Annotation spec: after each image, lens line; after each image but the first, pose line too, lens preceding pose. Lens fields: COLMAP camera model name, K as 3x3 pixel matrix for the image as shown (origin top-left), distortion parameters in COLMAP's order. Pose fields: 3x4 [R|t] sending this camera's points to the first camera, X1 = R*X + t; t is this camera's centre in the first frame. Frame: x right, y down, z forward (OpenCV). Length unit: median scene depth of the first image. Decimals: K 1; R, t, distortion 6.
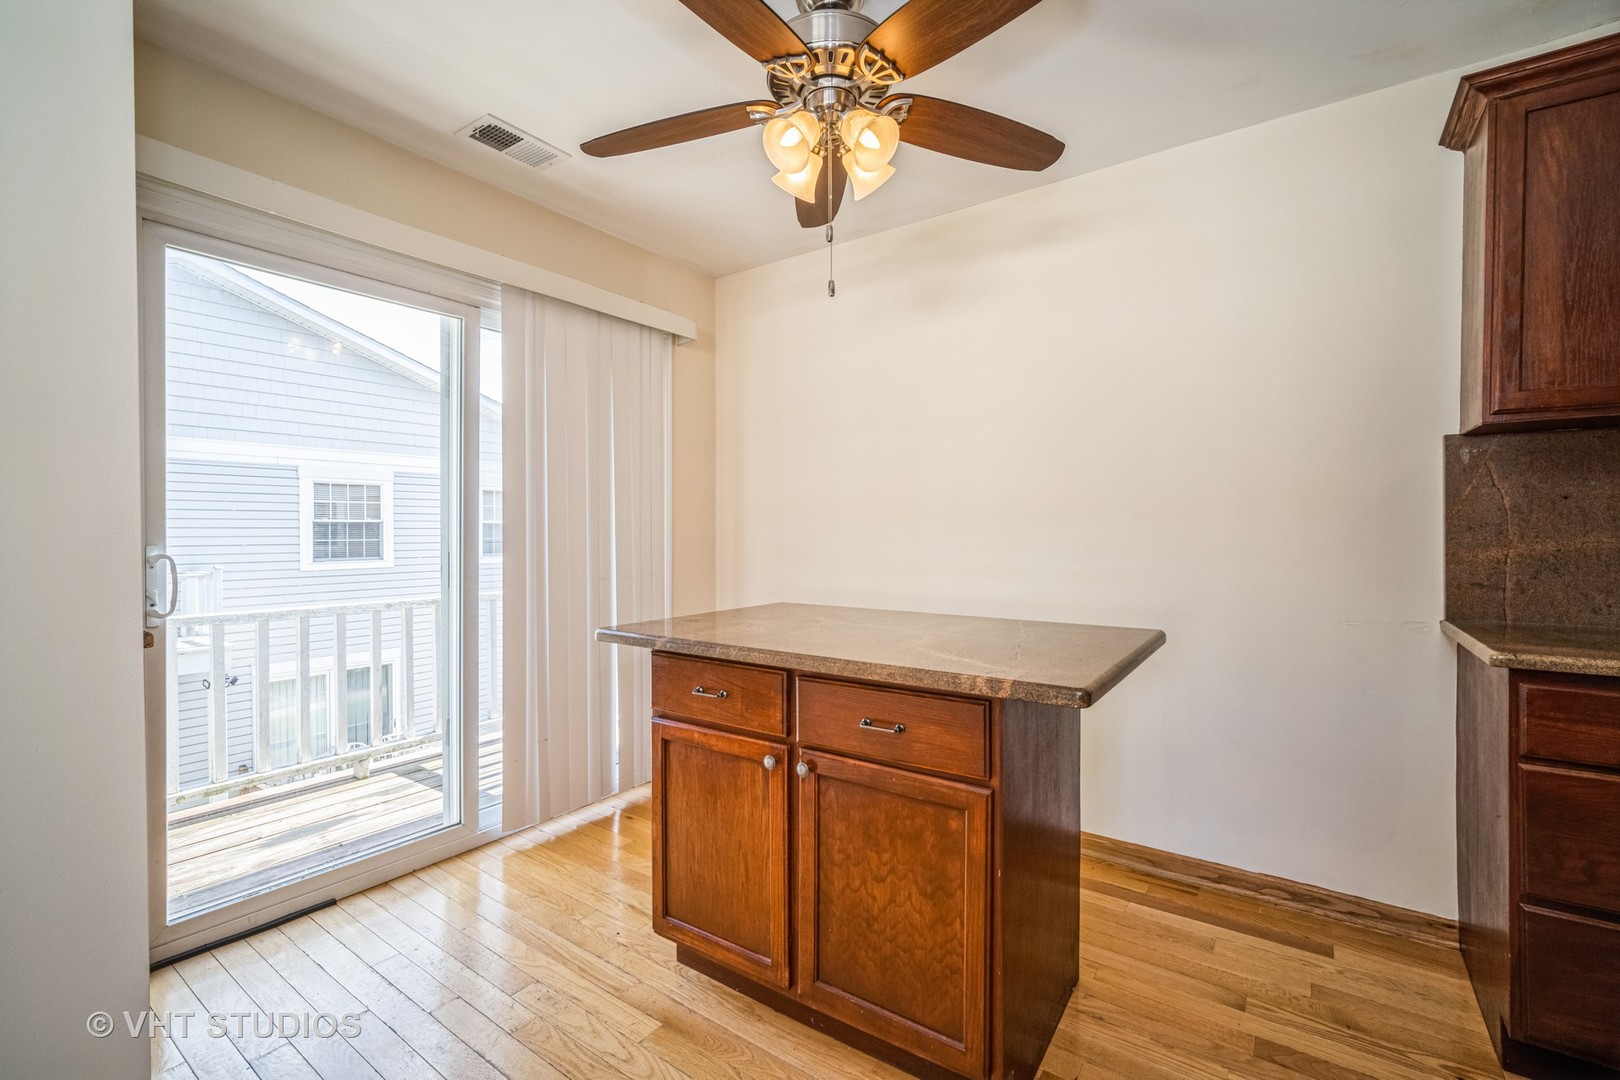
lens RADIAL K [[698.2, 0, 809.1], [0, 698.2, 542.9], [0, 0, 1]] dist [-0.001283, 0.000045]
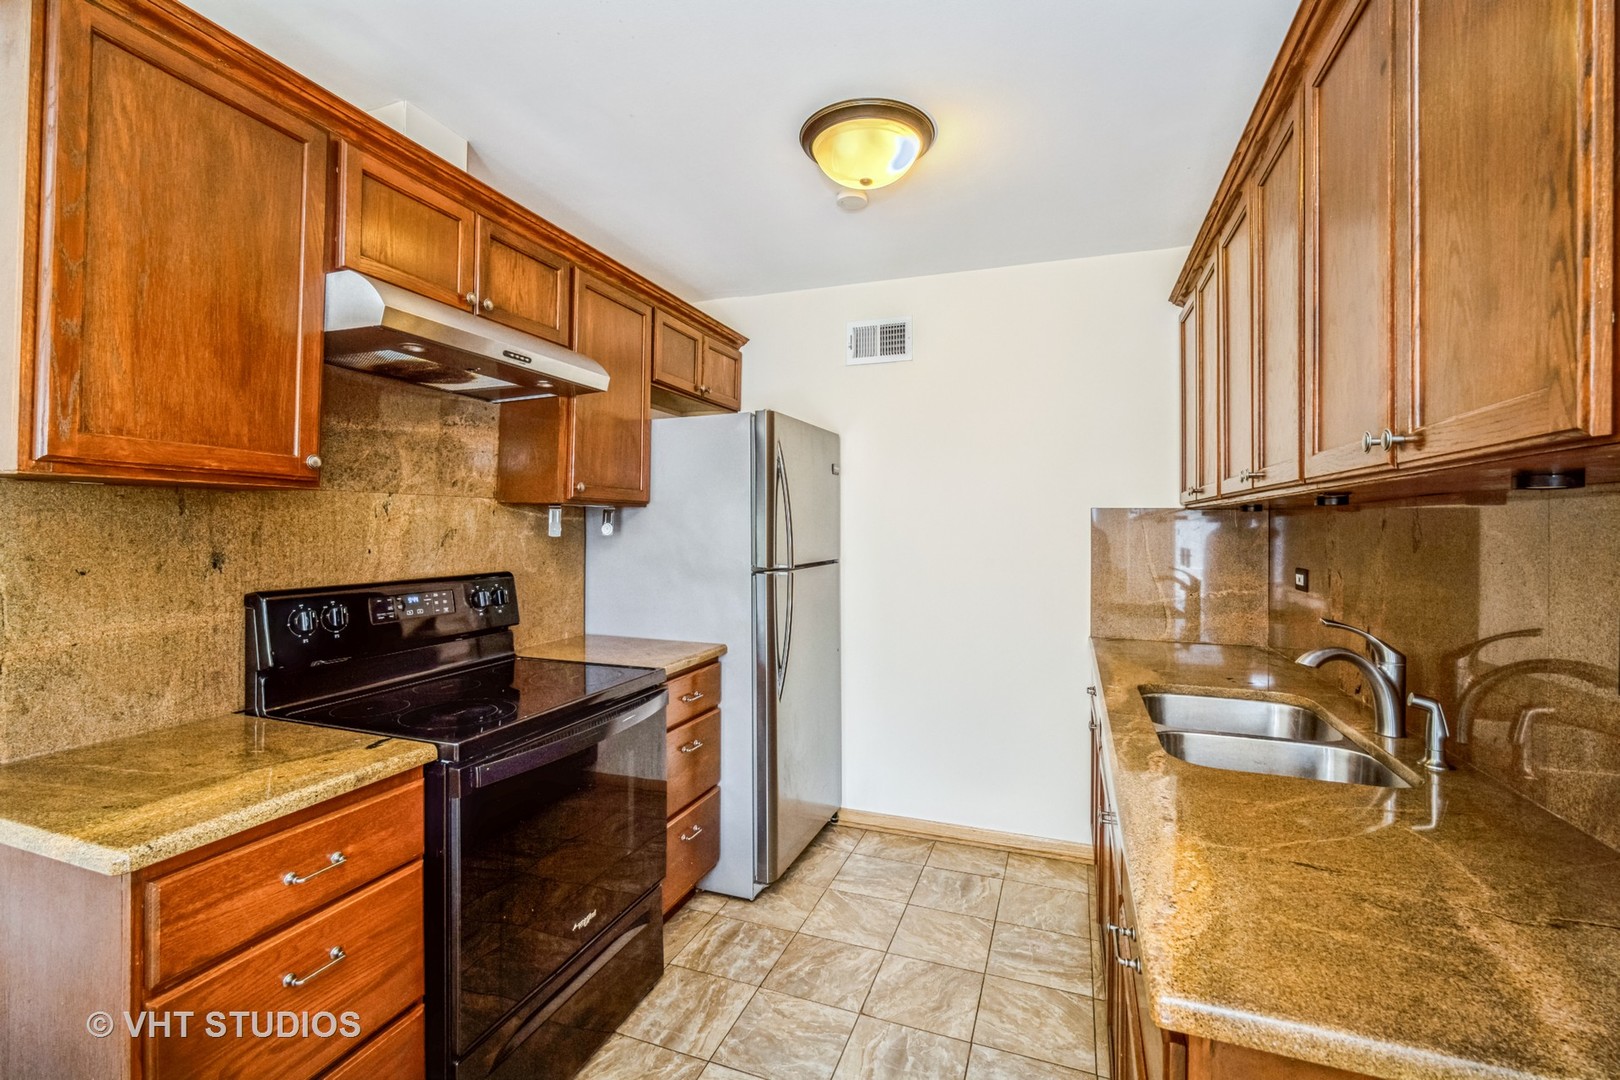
lens RADIAL K [[698.2, 0, 808.3], [0, 698.2, 523.6], [0, 0, 1]] dist [-0.001283, 0.000045]
pose [[-0.262576, 0.008424, 0.964874, 0.270702], [0.009505, 0.999936, -0.006143, -0.177261], [-0.964864, 0.007558, -0.262640, 0.746079]]
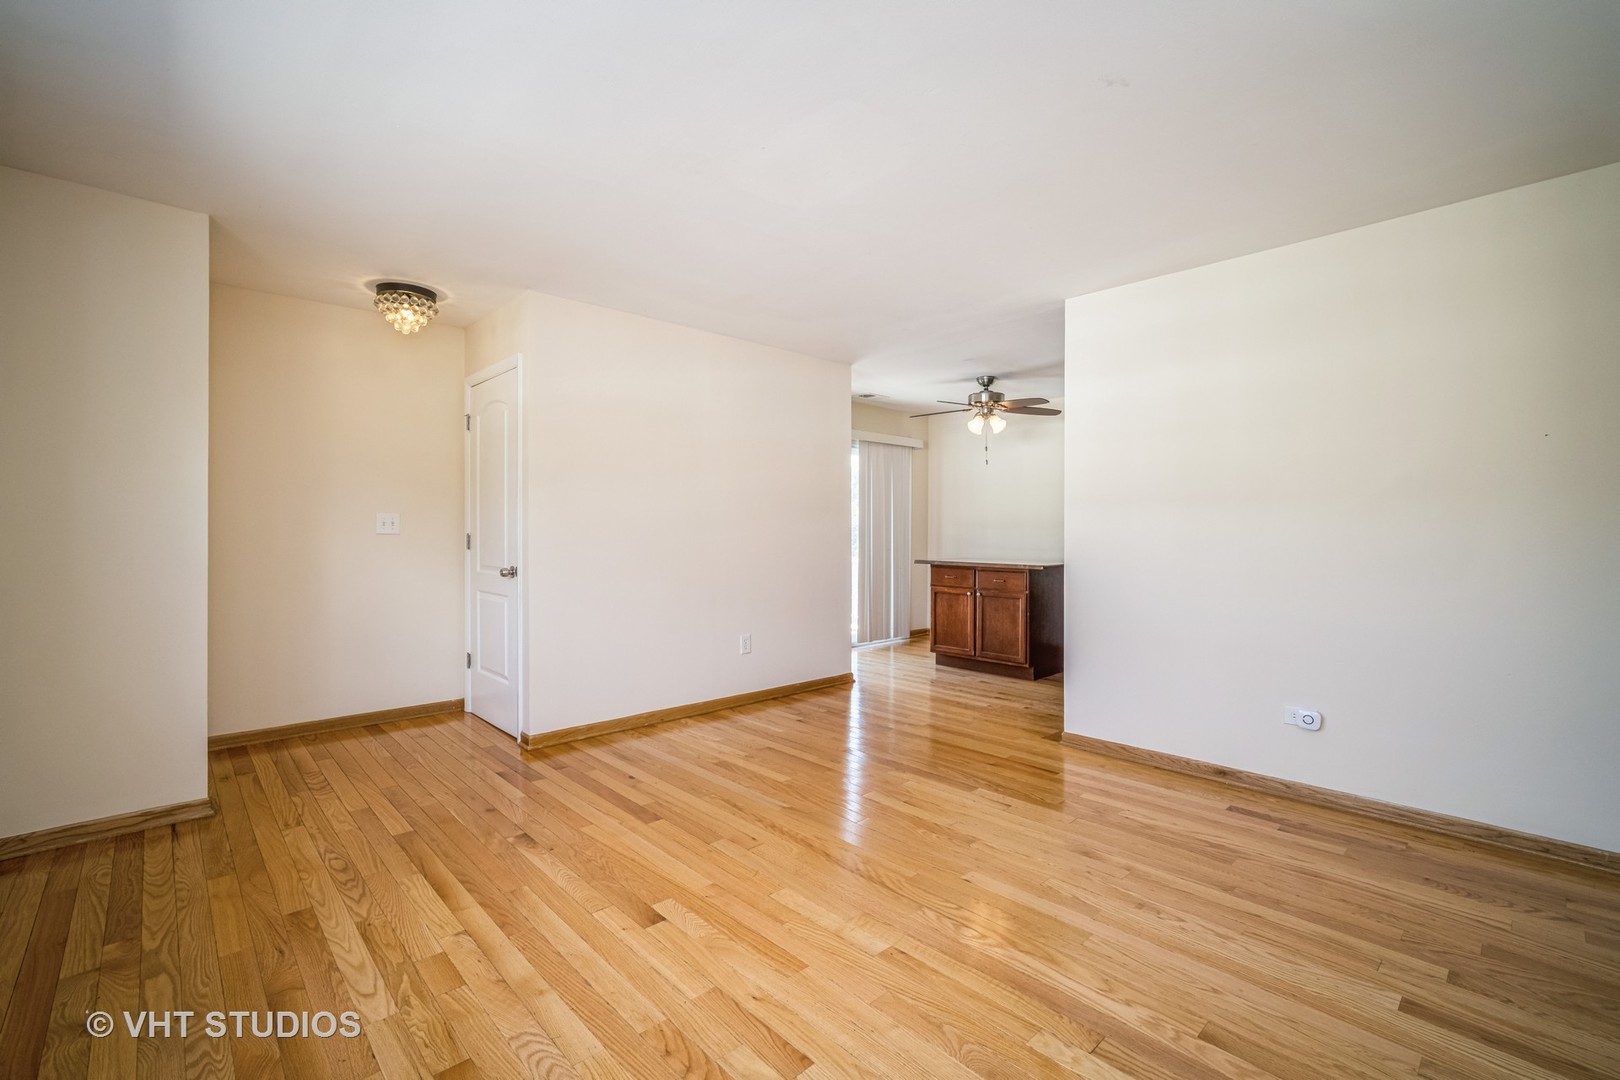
lens RADIAL K [[698.2, 0, 810.9], [0, 698.2, 533.7], [0, 0, 1]] dist [-0.001283, 0.000045]
pose [[0.982034, 0.001925, -0.188695, -0.130554], [-0.003823, 0.999946, -0.009694, 0.028199], [0.188666, 0.010241, 0.981988, -2.003087]]
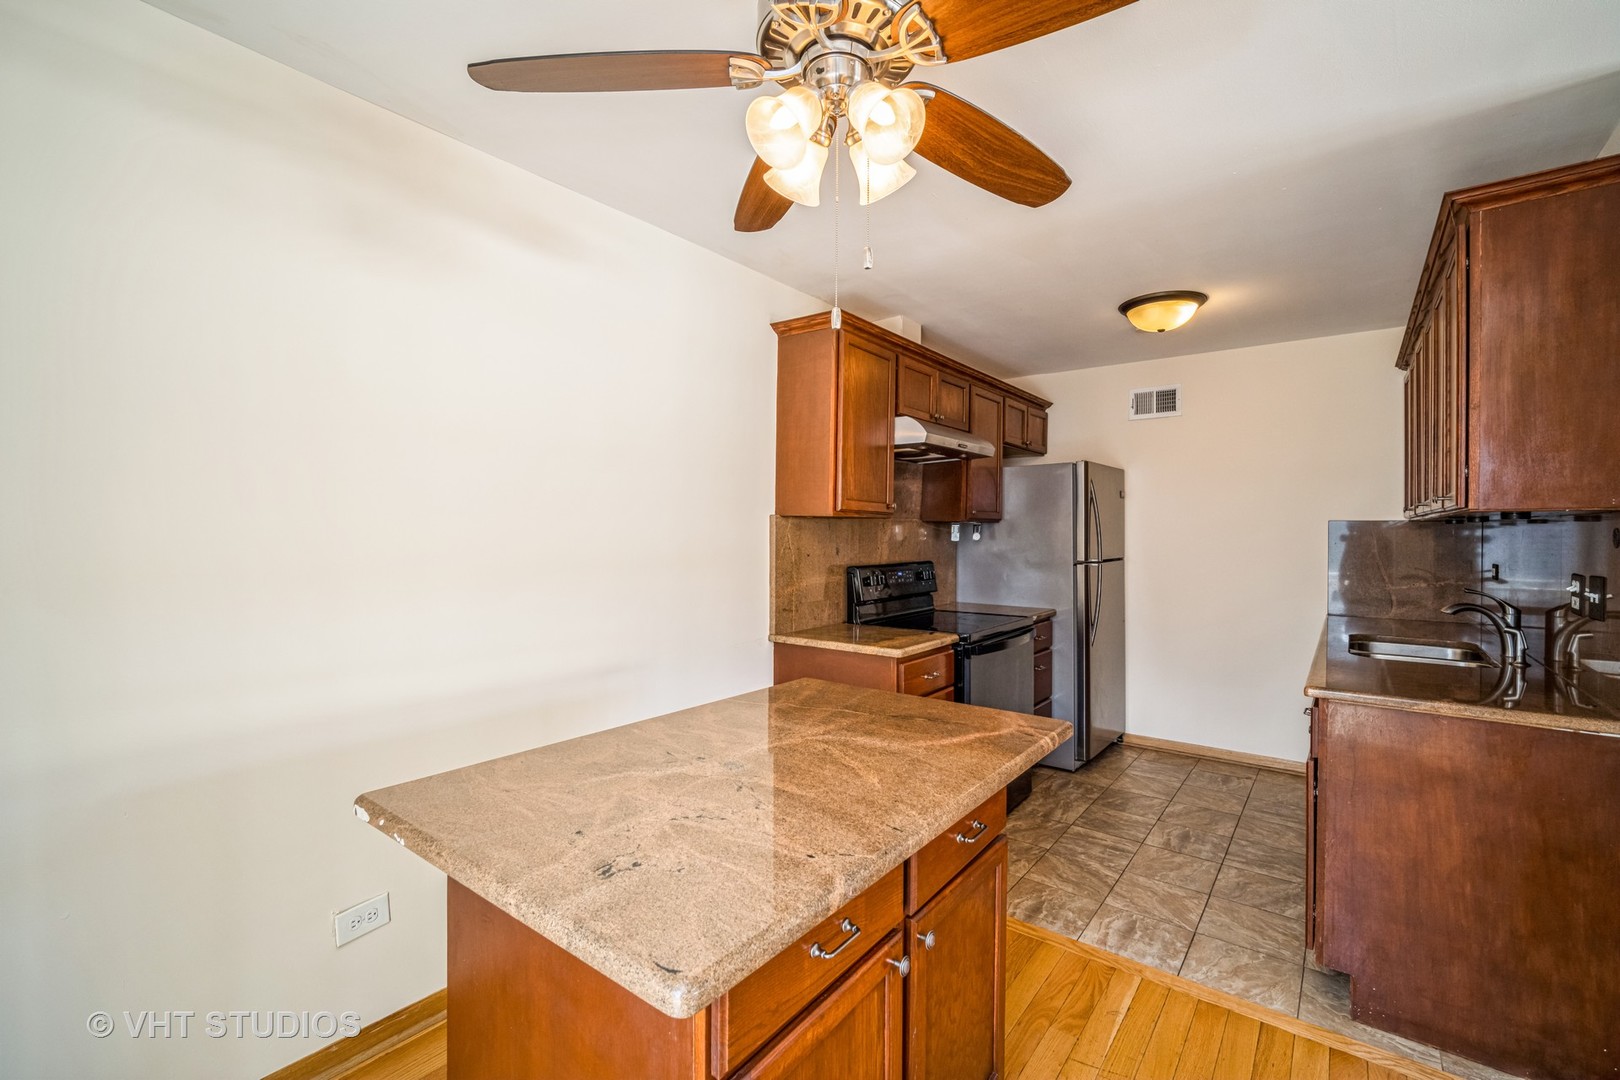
lens RADIAL K [[698.2, 0, 817.0], [0, 698.2, 535.4], [0, 0, 1]] dist [-0.001283, 0.000045]
pose [[0.029187, 0.002687, 0.999570, -1.169183], [0.010481, 0.999941, -0.002994, -0.183954], [-0.999519, 0.010564, 0.029157, 1.572220]]
